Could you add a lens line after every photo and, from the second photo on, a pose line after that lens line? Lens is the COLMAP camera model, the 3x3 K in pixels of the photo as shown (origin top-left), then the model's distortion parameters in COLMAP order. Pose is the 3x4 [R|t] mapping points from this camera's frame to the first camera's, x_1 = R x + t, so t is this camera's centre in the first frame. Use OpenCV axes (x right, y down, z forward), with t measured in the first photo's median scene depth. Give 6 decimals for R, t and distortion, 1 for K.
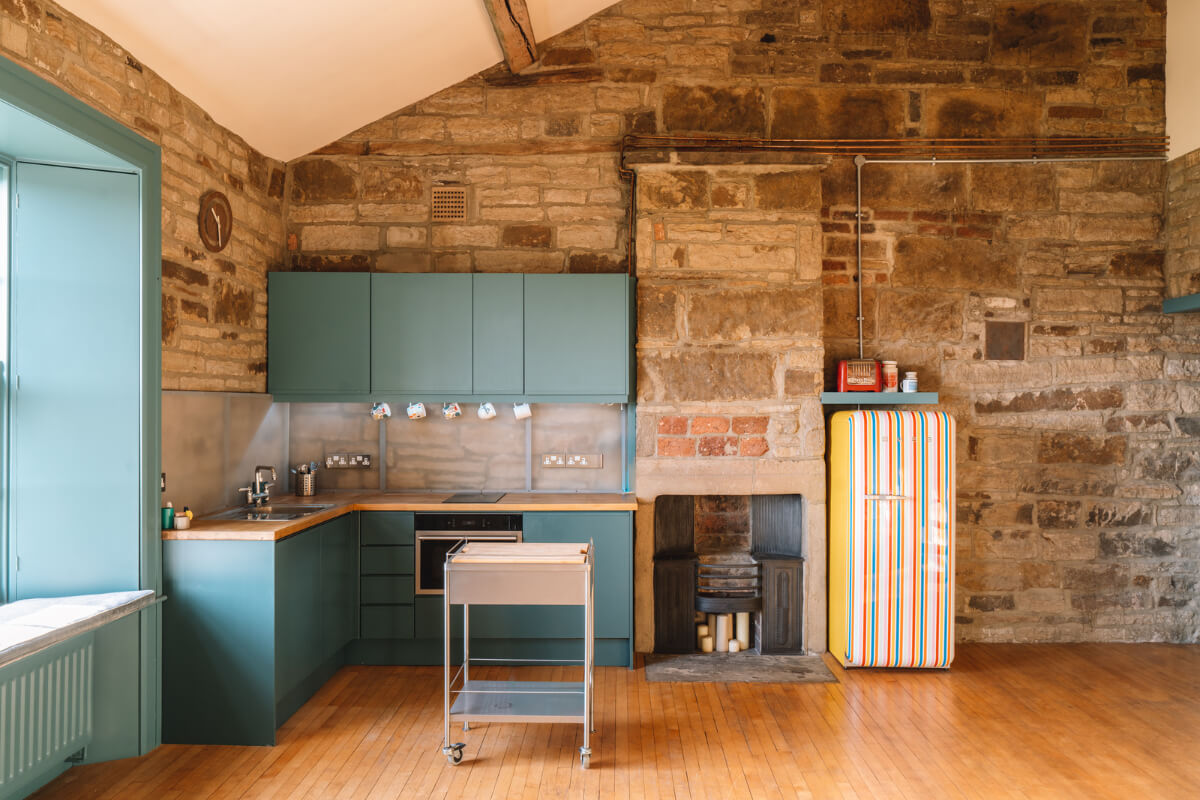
lens RADIAL K [[975.8, 0, 615.9], [0, 975.8, 401.6], [0, 0, 1]] dist [-0.001521, 0.006887]
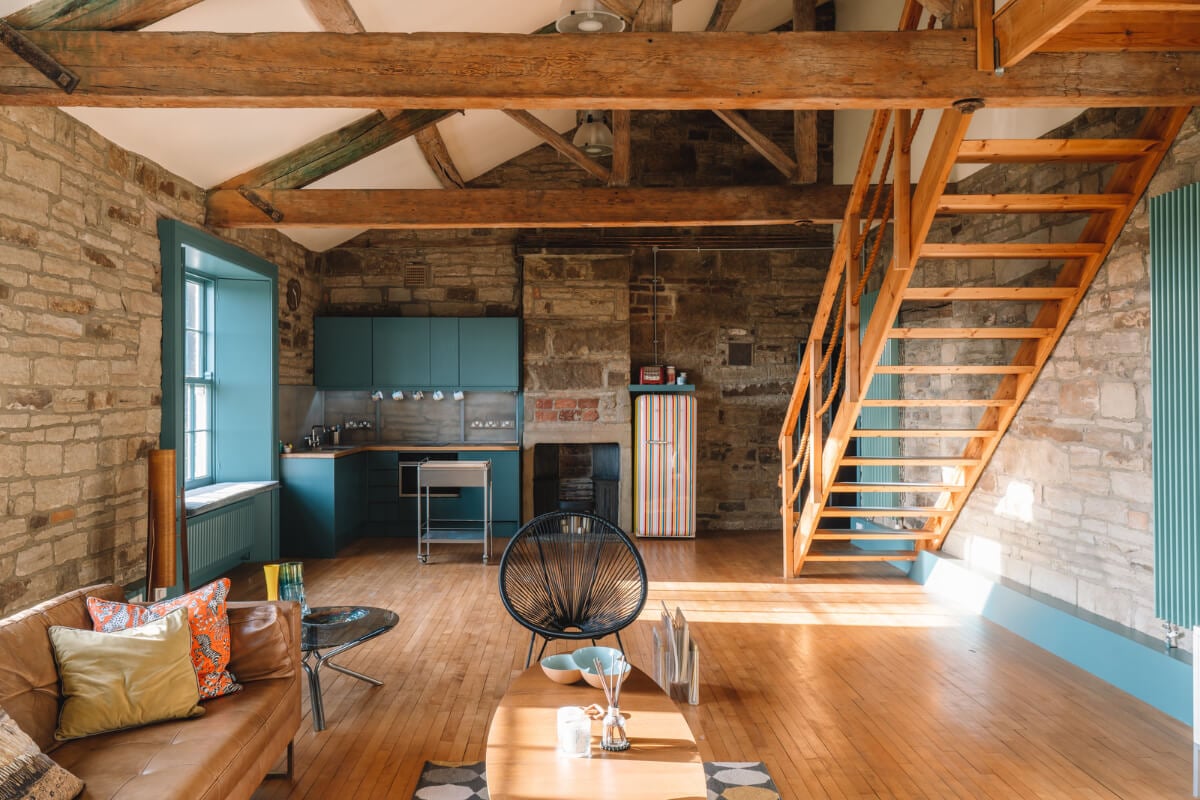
lens RADIAL K [[1027.3, 0, 572.9], [0, 1027.3, 402.3], [0, 0, 1]] dist [-0.015739, 0.001867]
pose [[0.999994, -0.001437, -0.003172, 0.115906], [0.001476, 0.999922, 0.012388, -0.000878], [0.003154, -0.012392, 0.999918, -0.845497]]
